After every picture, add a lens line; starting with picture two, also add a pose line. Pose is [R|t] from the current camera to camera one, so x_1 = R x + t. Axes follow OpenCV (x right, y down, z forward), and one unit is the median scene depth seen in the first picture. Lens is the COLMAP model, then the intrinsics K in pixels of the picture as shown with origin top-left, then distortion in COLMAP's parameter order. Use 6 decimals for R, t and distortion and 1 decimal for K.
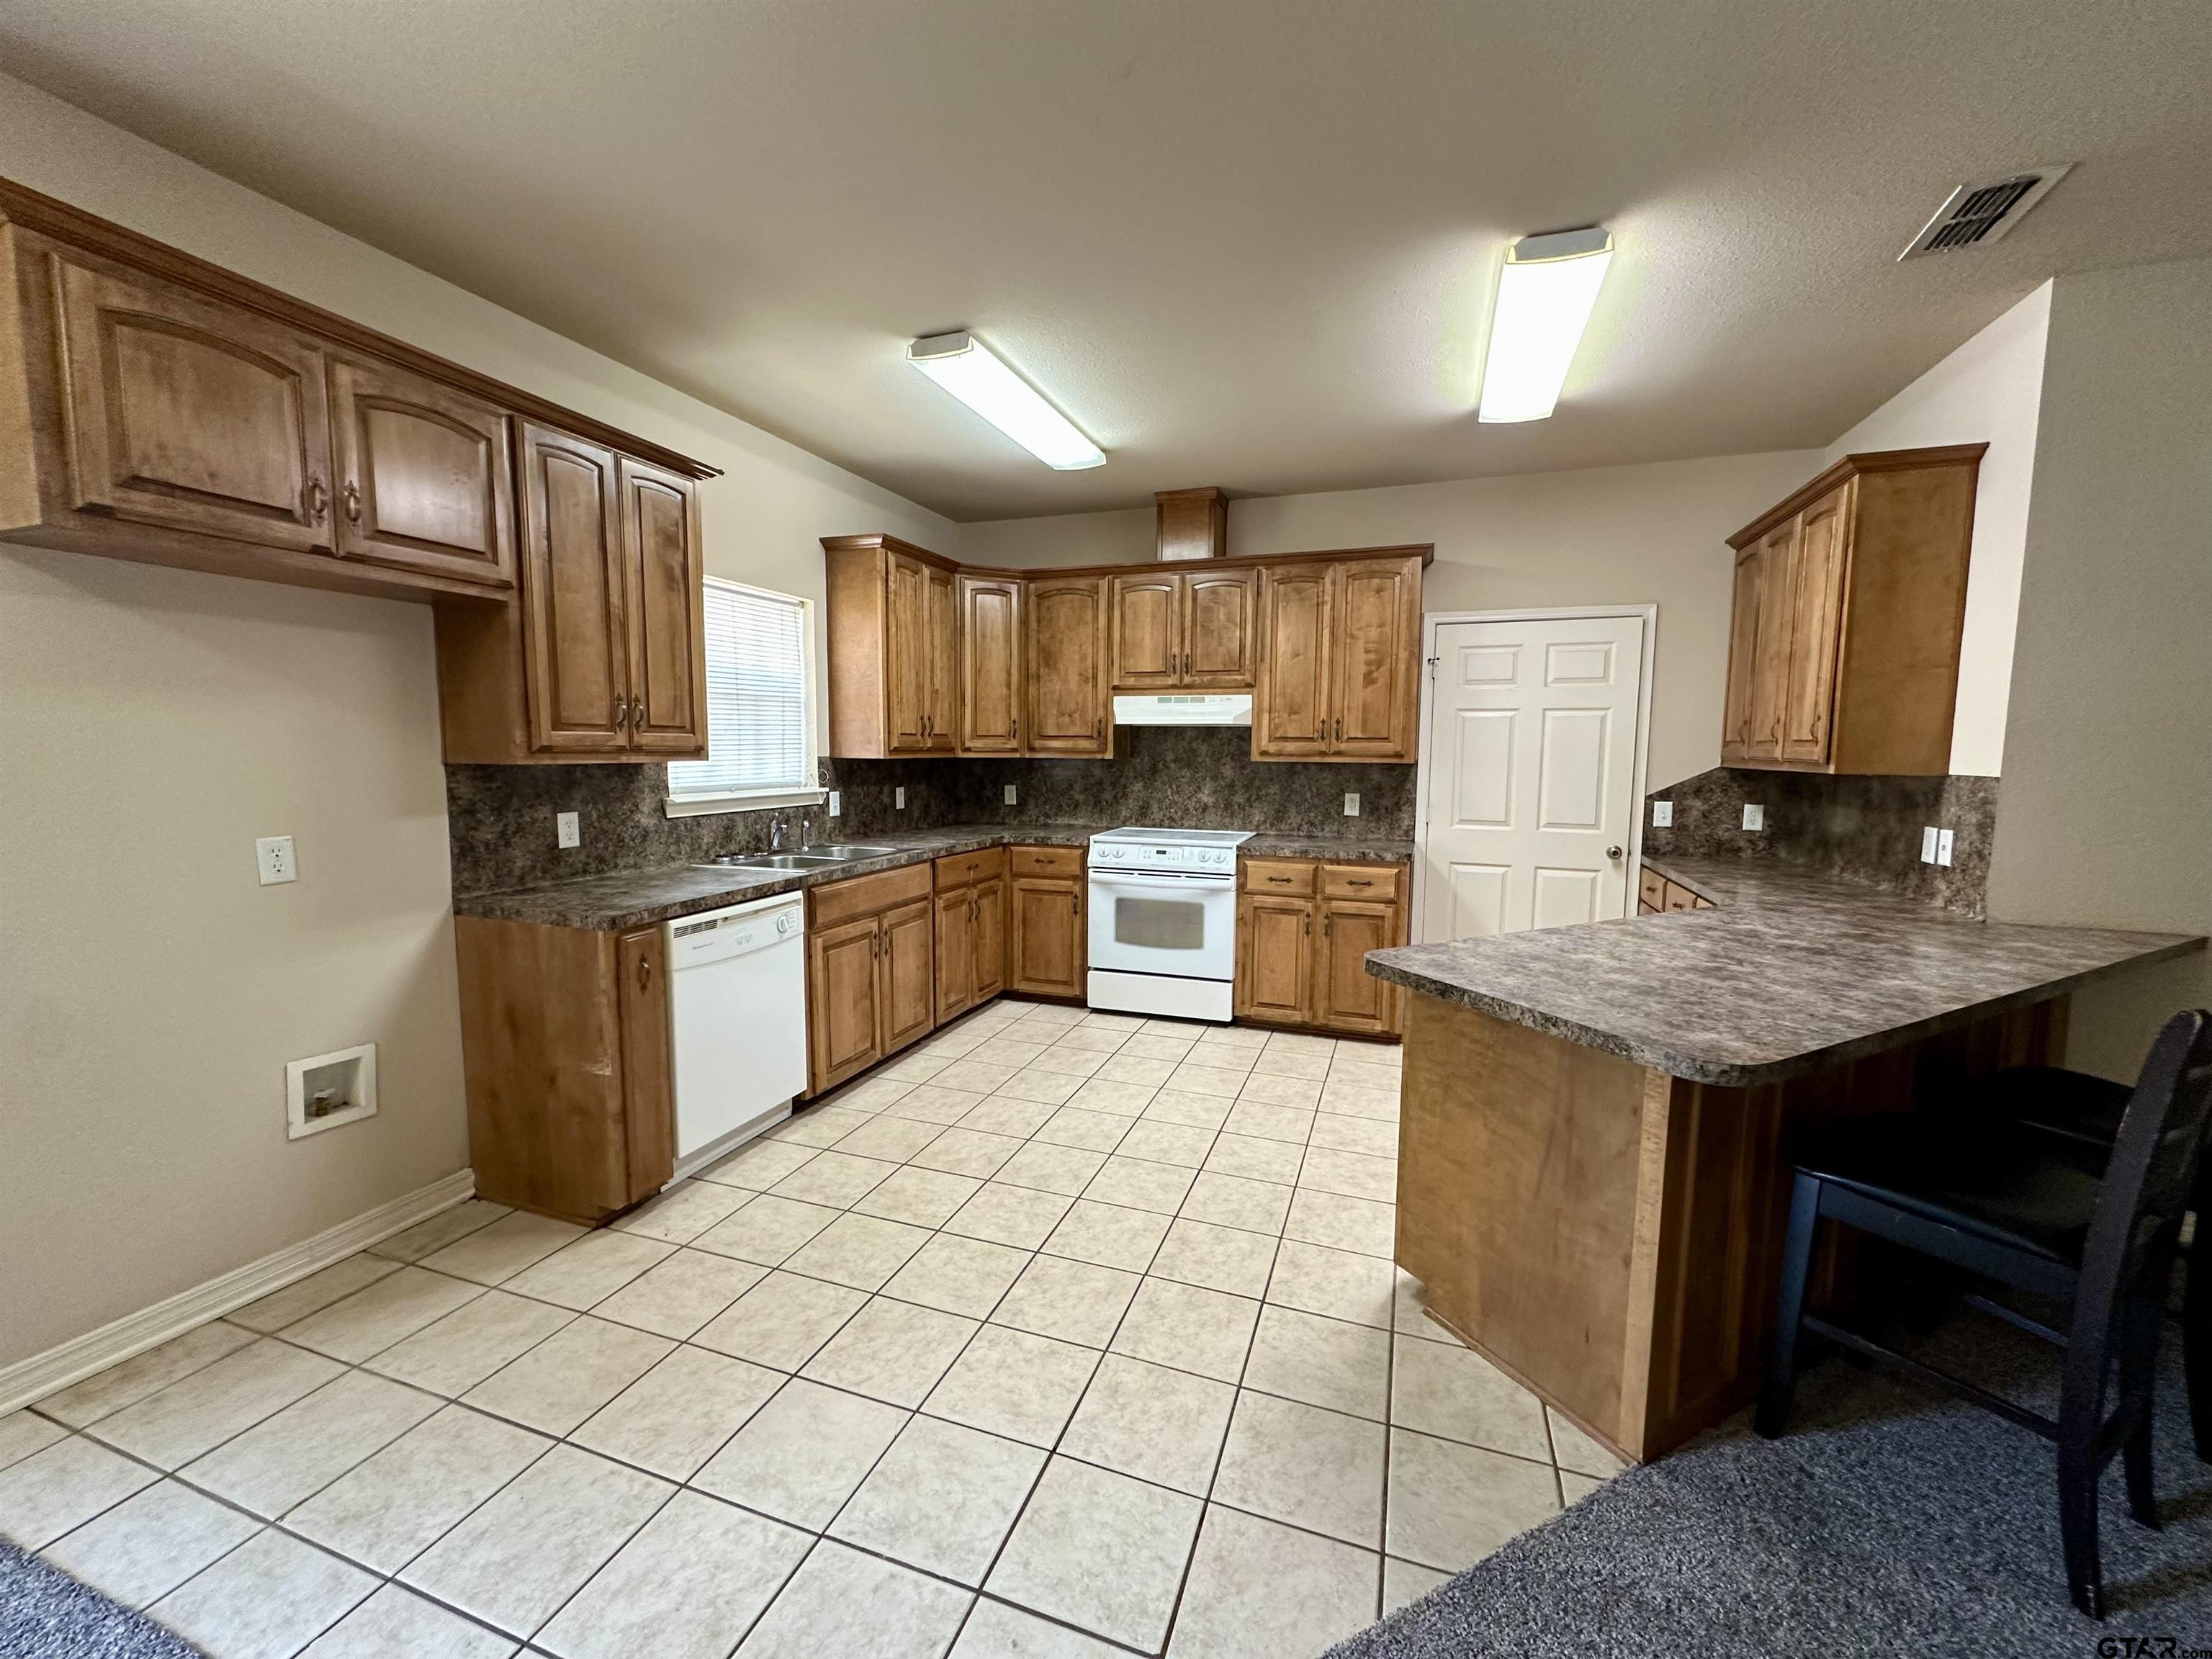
lens RADIAL K [[879.0, 0, 1106.4], [0, 879.0, 828.4], [0, 0, 1]] dist [-0.000711, 0.000836]
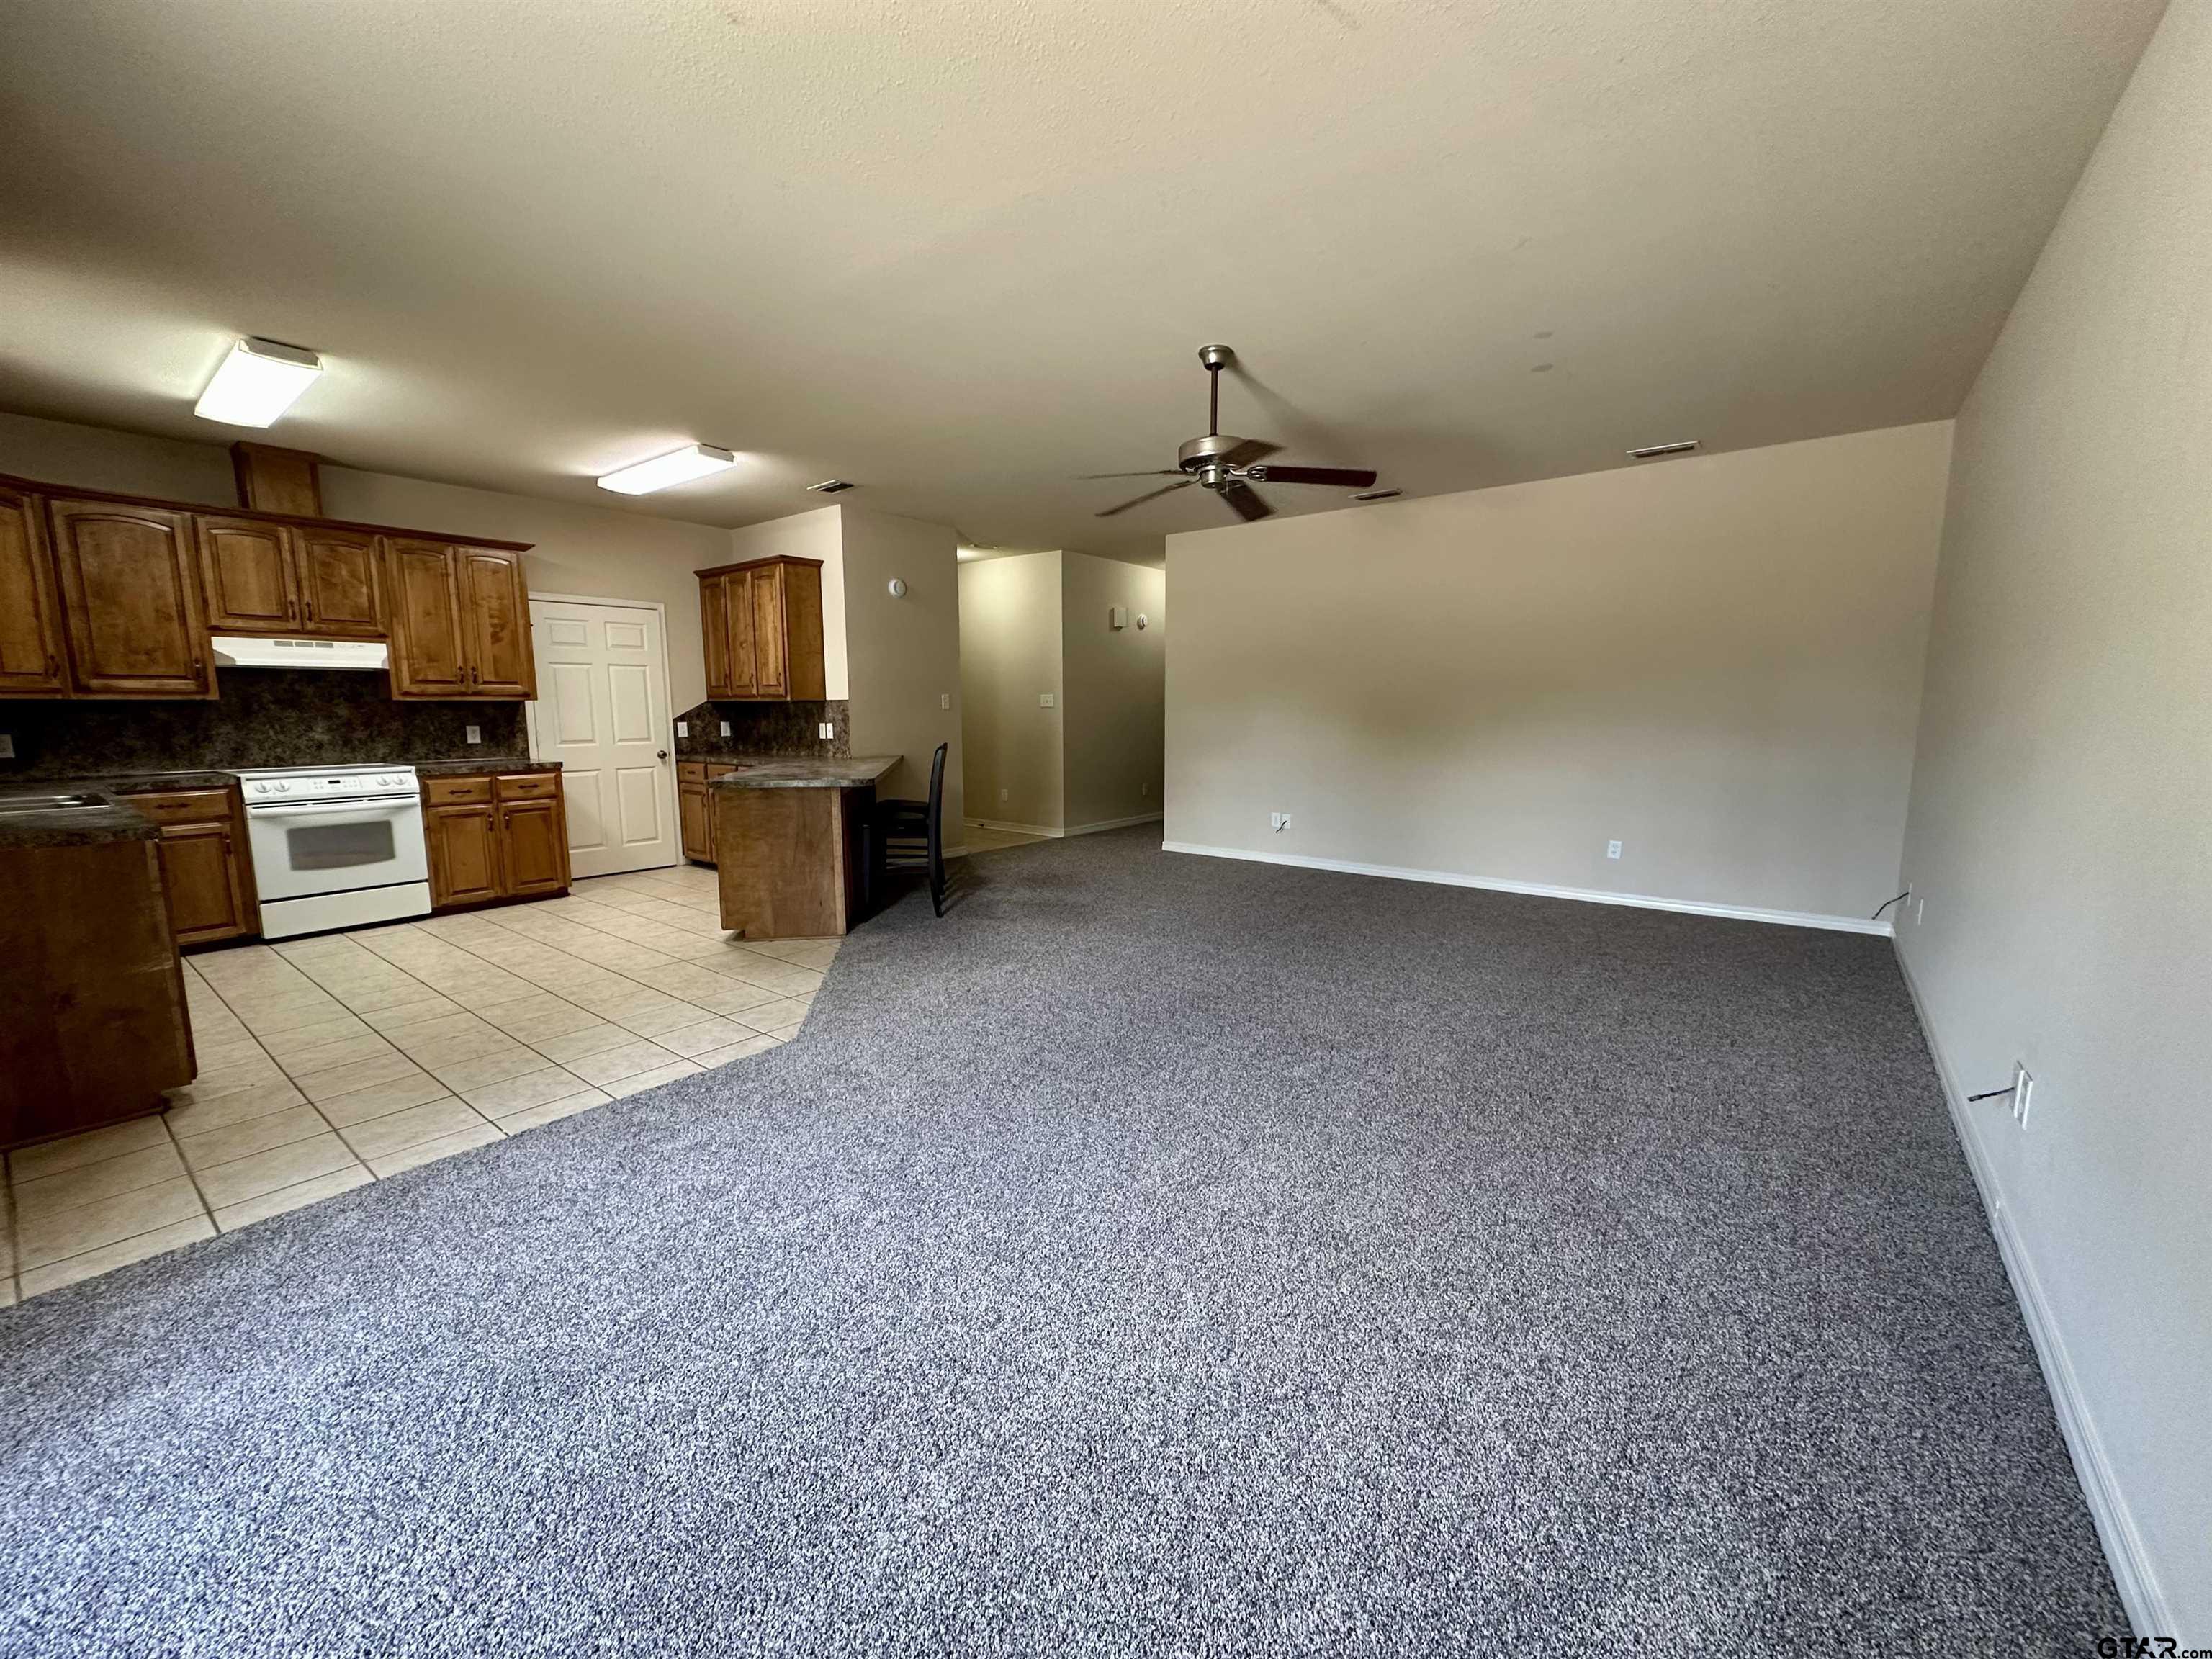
lens RADIAL K [[879.0, 0, 1104.5], [0, 879.0, 826.6], [0, 0, 1]] dist [-0.000711, 0.000836]
pose [[0.315848, -0.139992, 0.938425, -0.712432], [0.095104, 0.988745, 0.115489, 0.049252], [-0.944031, 0.052771, 0.325608, -0.301725]]
